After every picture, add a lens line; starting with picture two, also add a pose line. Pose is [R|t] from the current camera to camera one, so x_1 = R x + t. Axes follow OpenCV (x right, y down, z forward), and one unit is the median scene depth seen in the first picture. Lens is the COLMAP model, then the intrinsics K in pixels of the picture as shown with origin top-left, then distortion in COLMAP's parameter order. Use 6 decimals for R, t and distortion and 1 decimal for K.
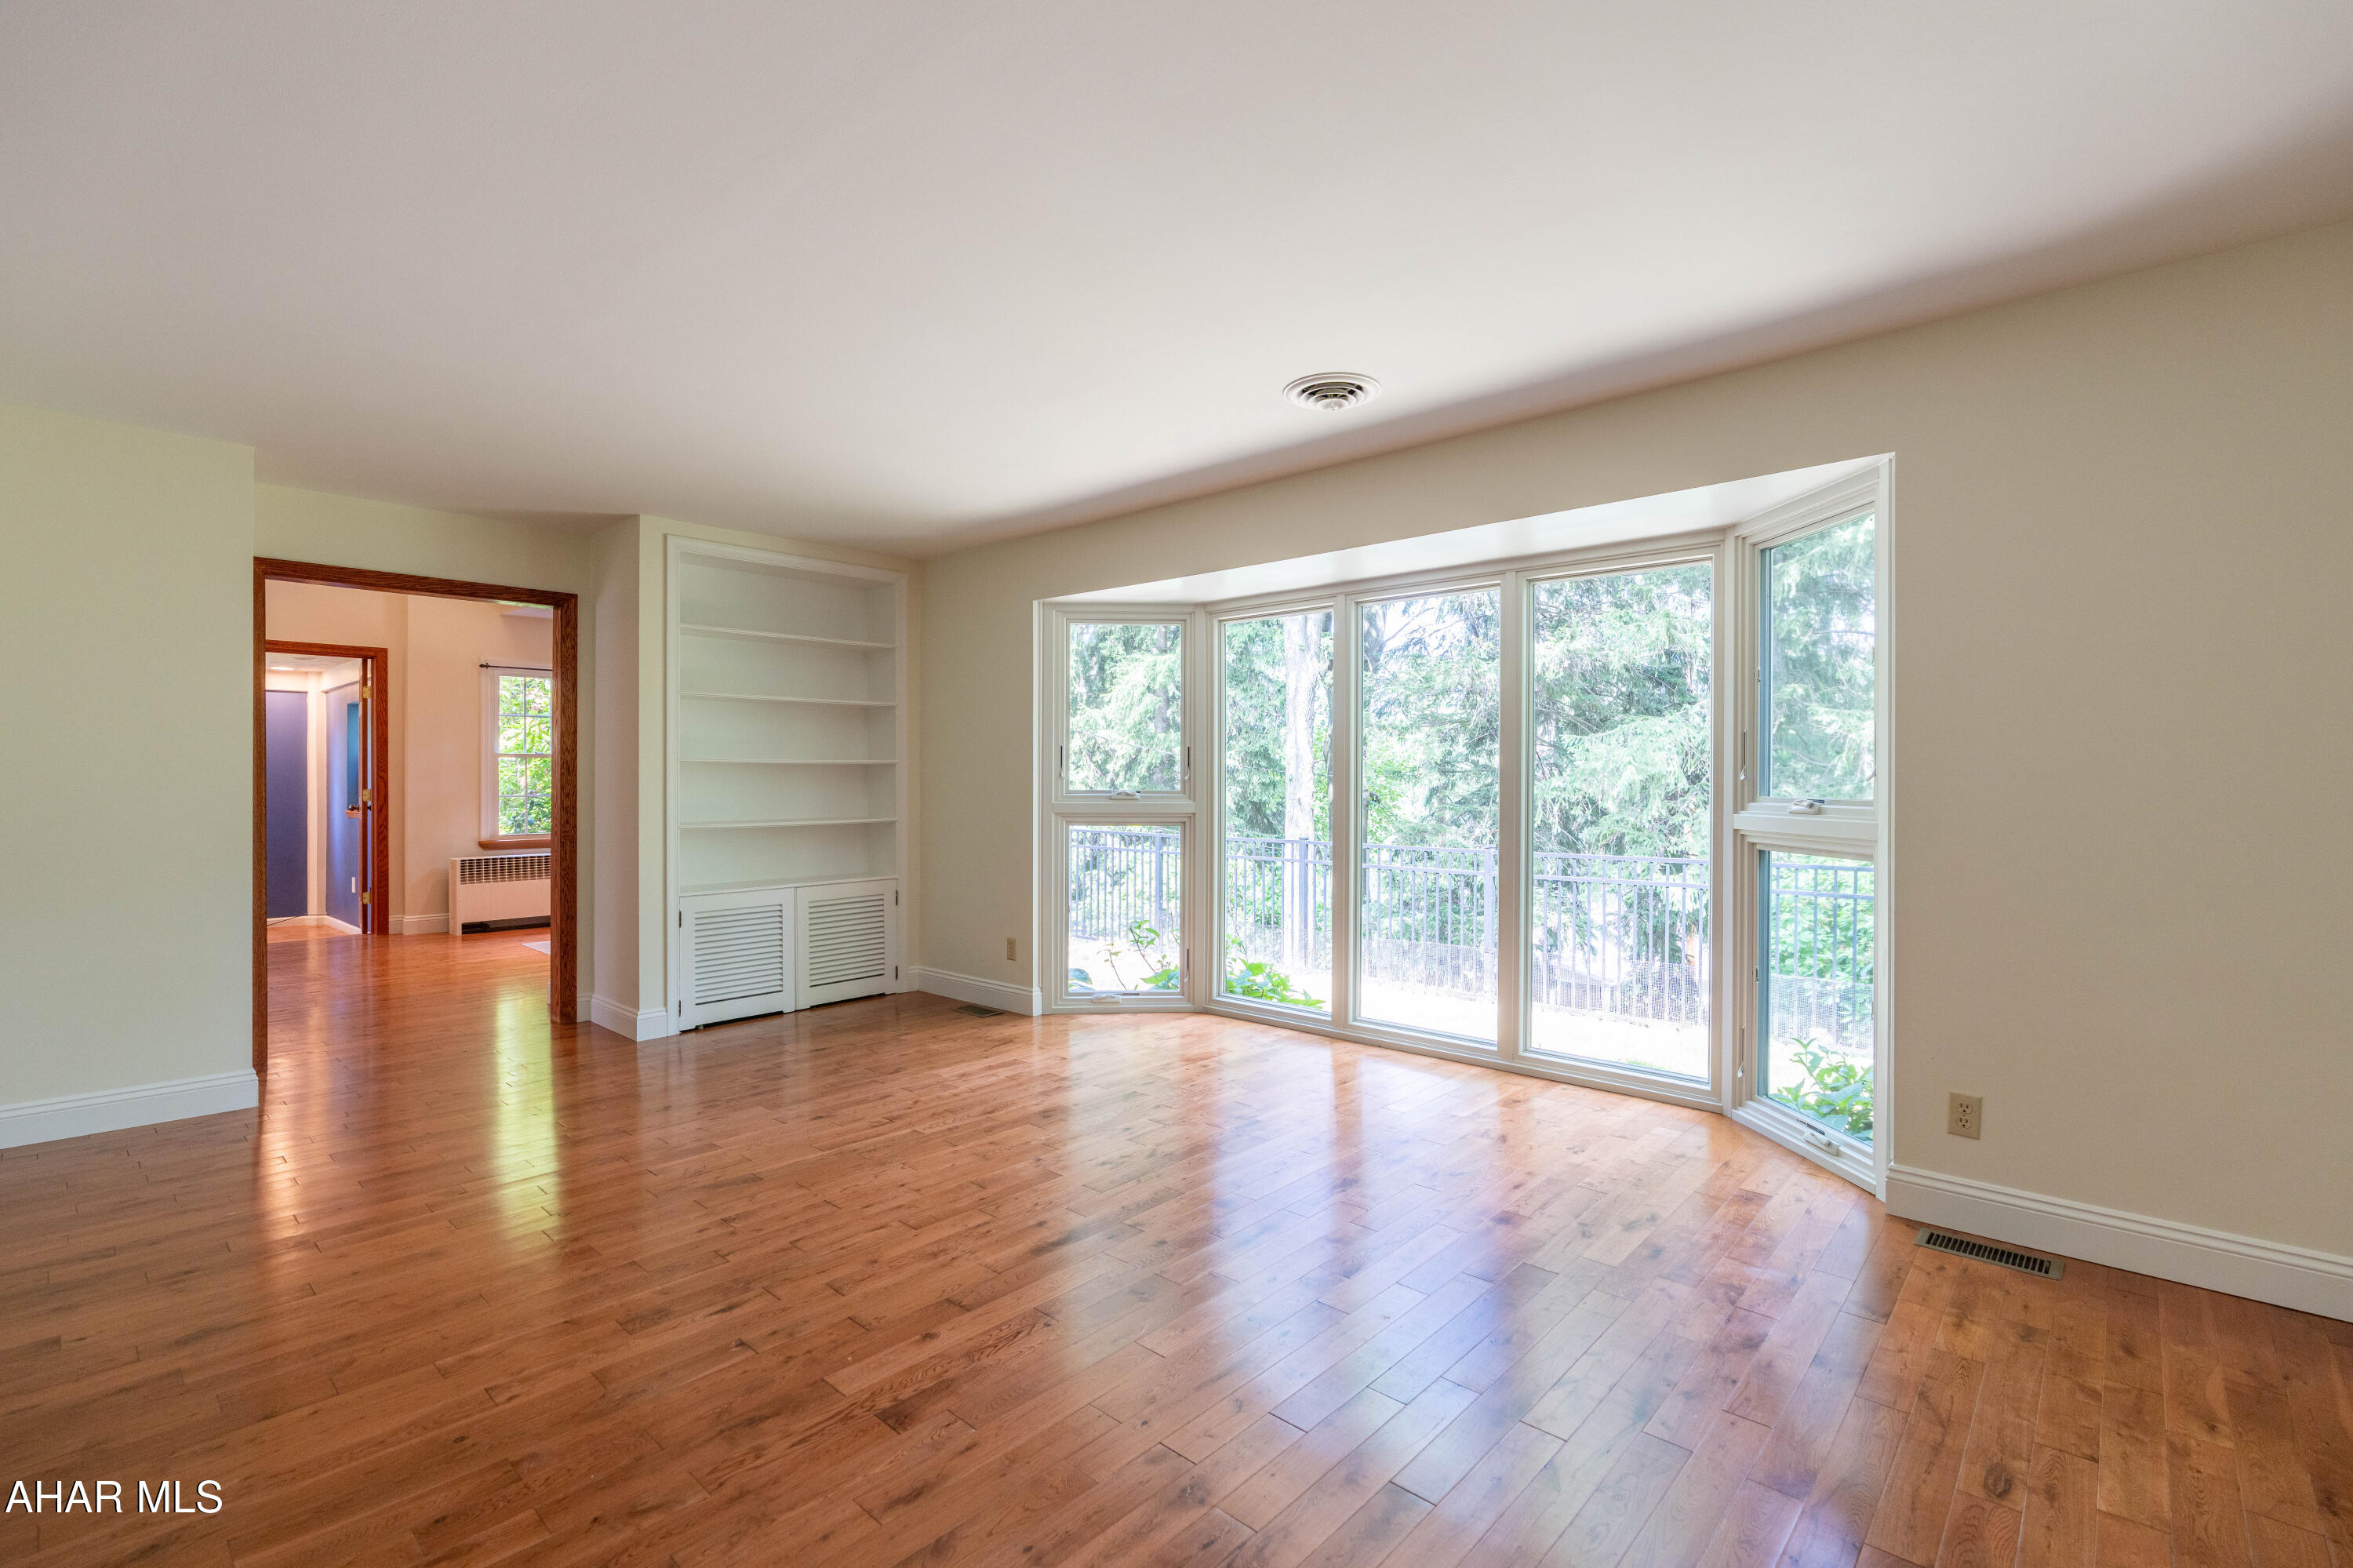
lens RADIAL K [[1085.5, 0, 1199.3], [0, 1085.5, 779.0], [0, 0, 1]] dist [-0.003074, 0.001400]
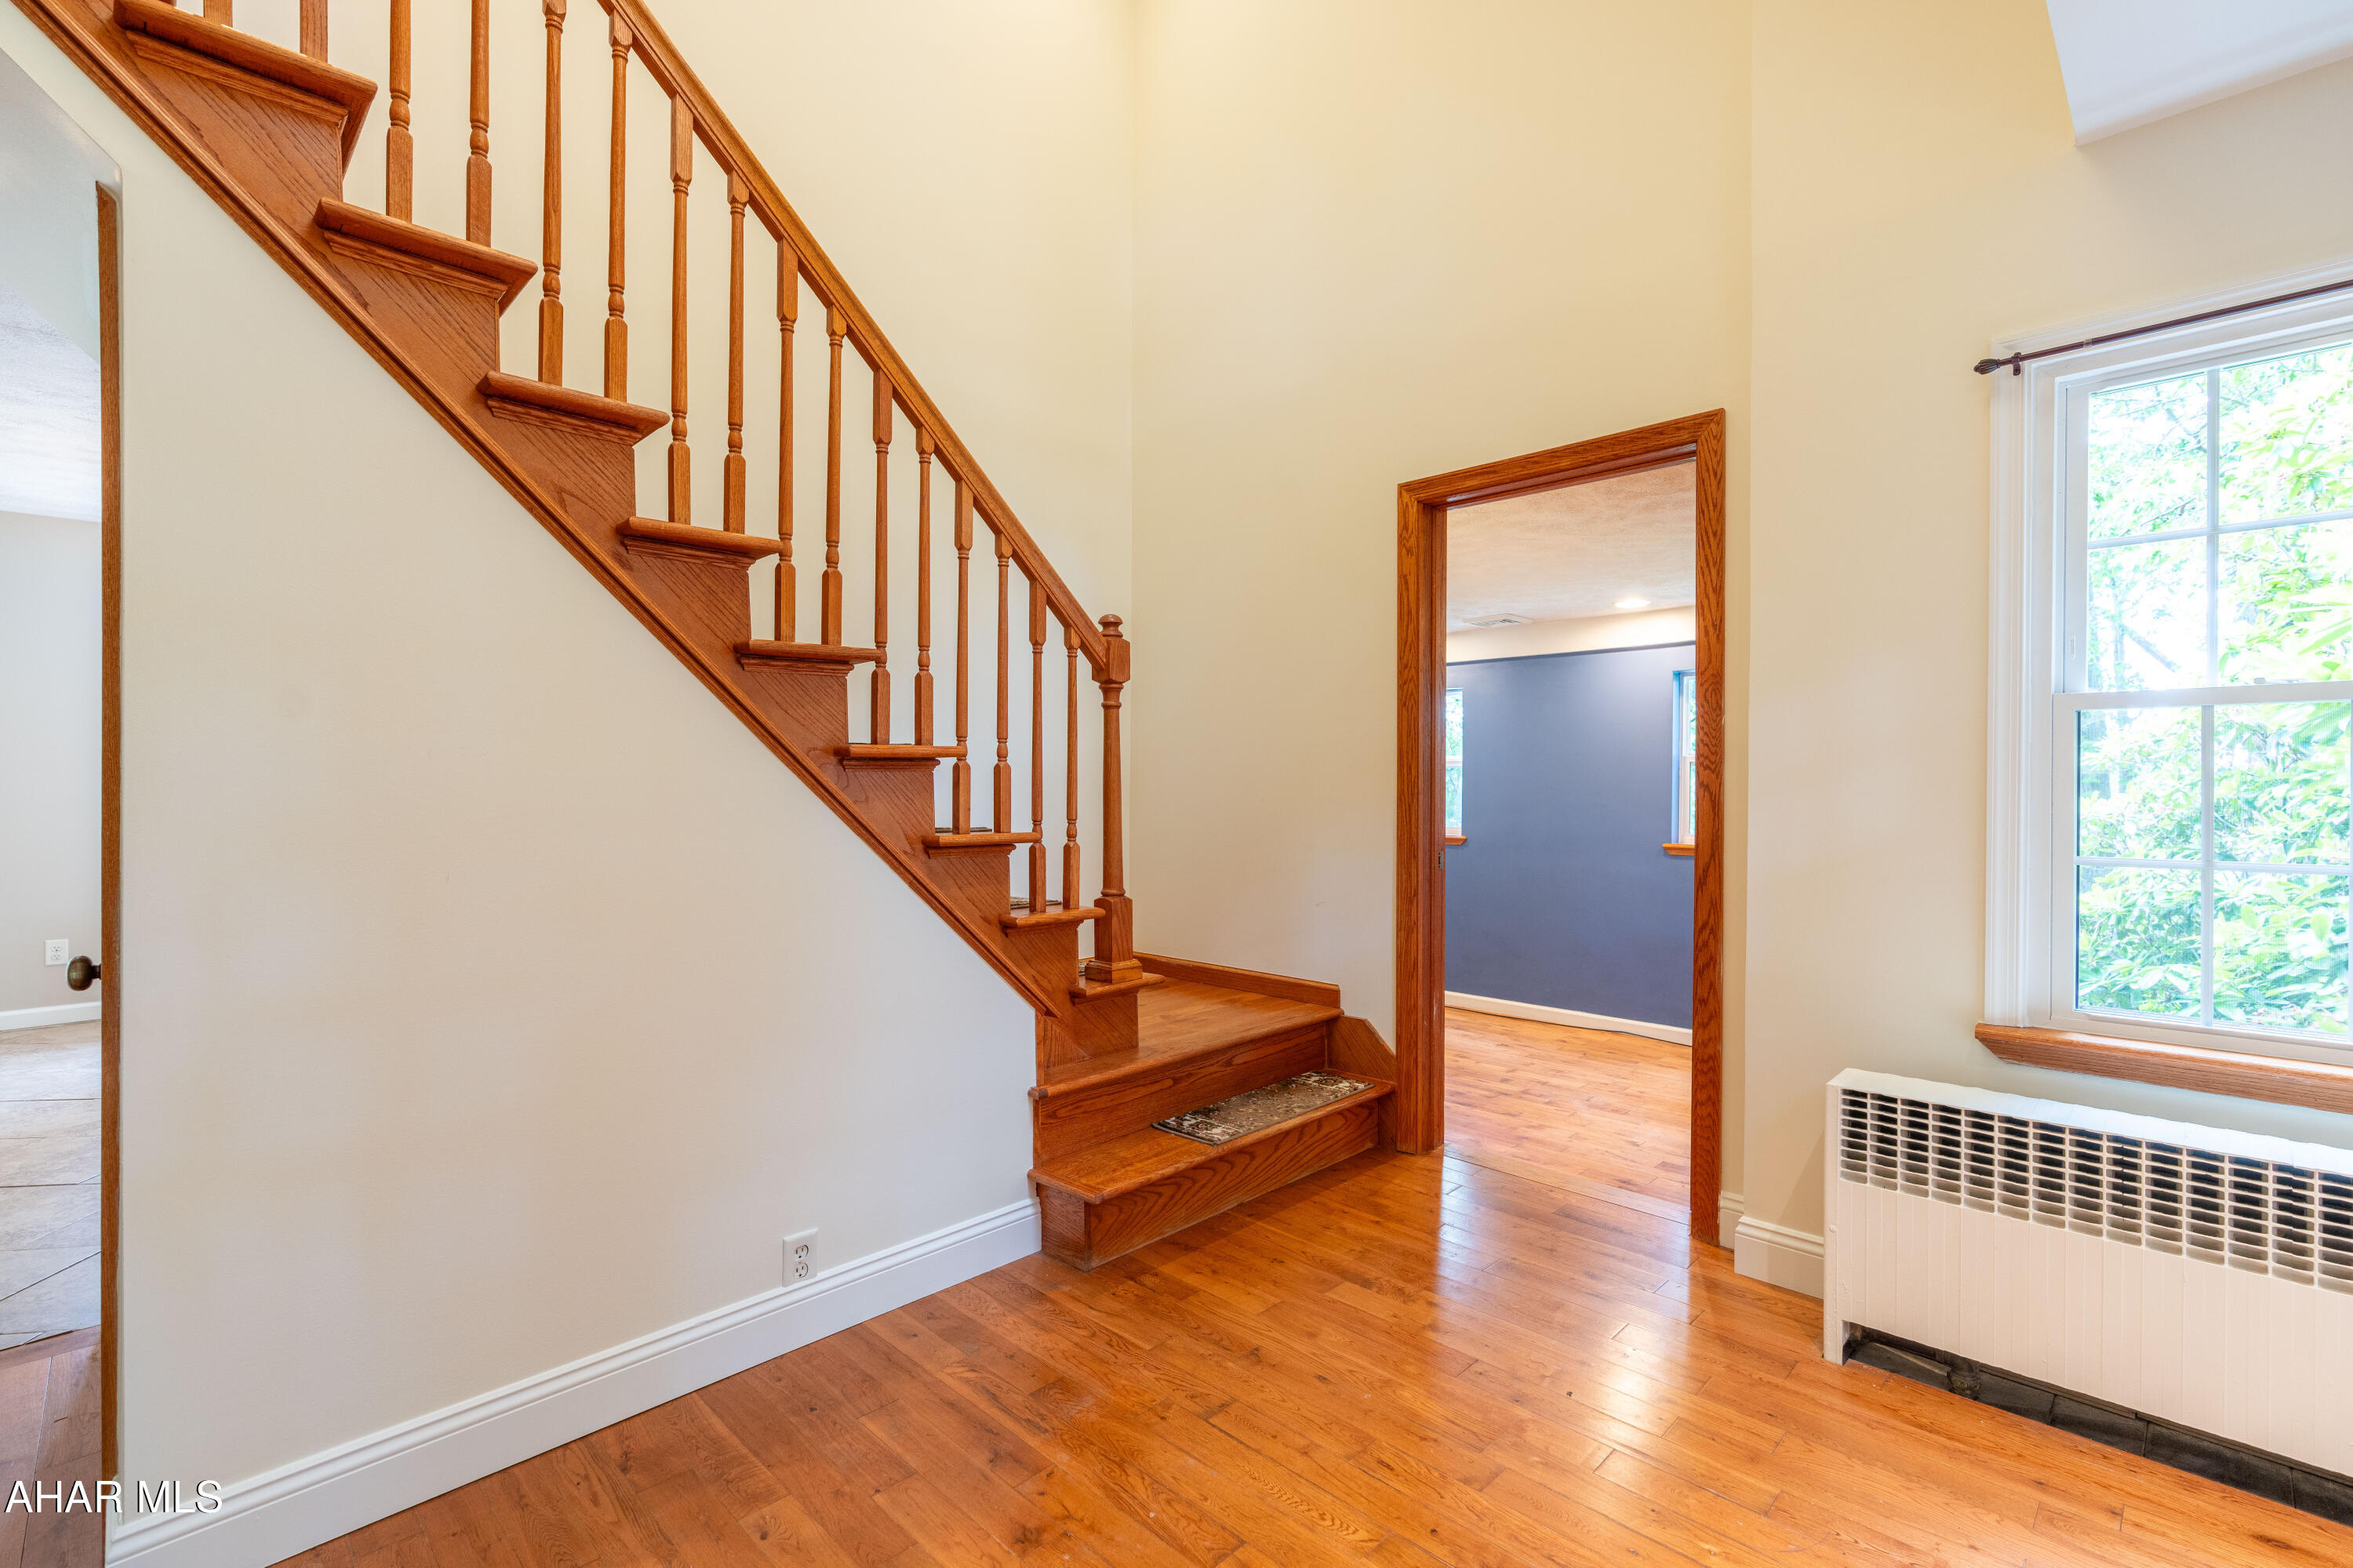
lens RADIAL K [[1085.5, 0, 1181.3], [0, 1085.5, 790.6], [0, 0, 1]] dist [-0.003074, 0.001400]
pose [[-0.060288, 0.000937, -0.998181, -0.557056], [-0.003789, 0.999992, 0.001168, -0.001247], [0.998174, 0.003853, -0.060284, 1.199425]]
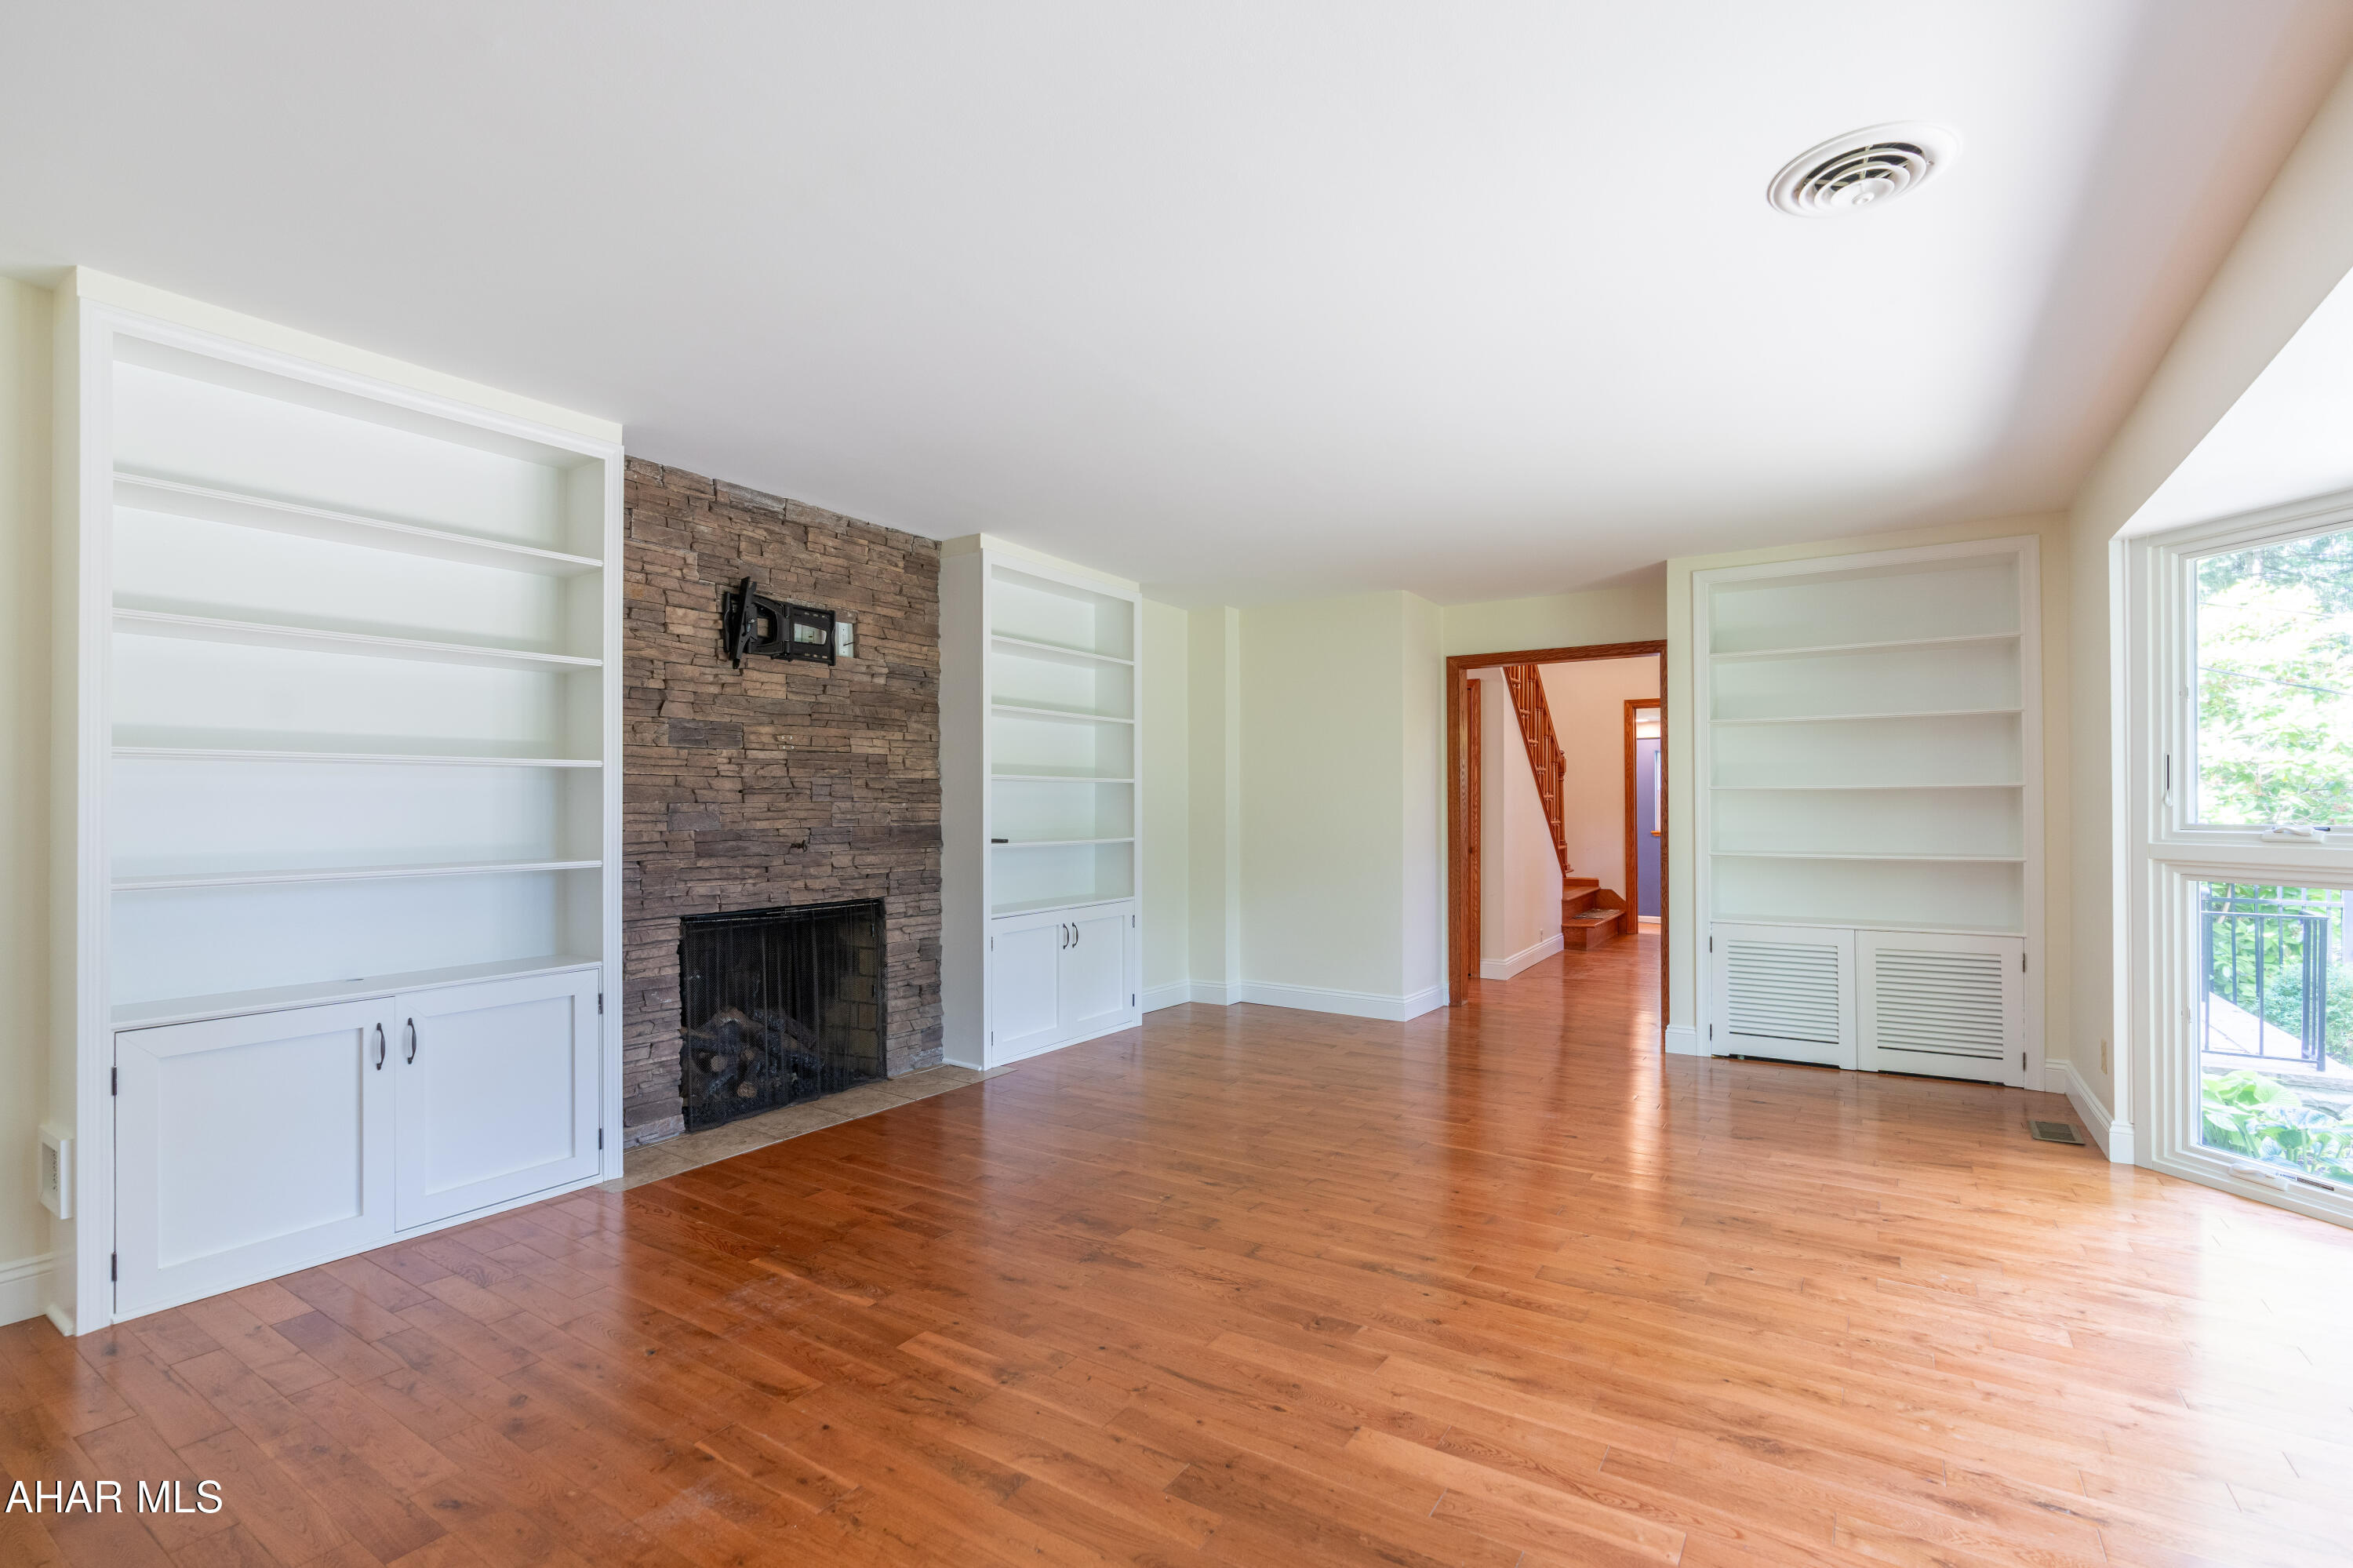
lens RADIAL K [[1085.5, 0, 1193.3], [0, 1085.5, 803.1], [0, 0, 1]] dist [-0.003074, 0.001400]
pose [[0.140609, -0.004686, -0.990054, 0.440898], [0.000990, 0.999989, -0.004592, 0.000585], [0.990065, -0.000334, 0.140612, 0.358748]]
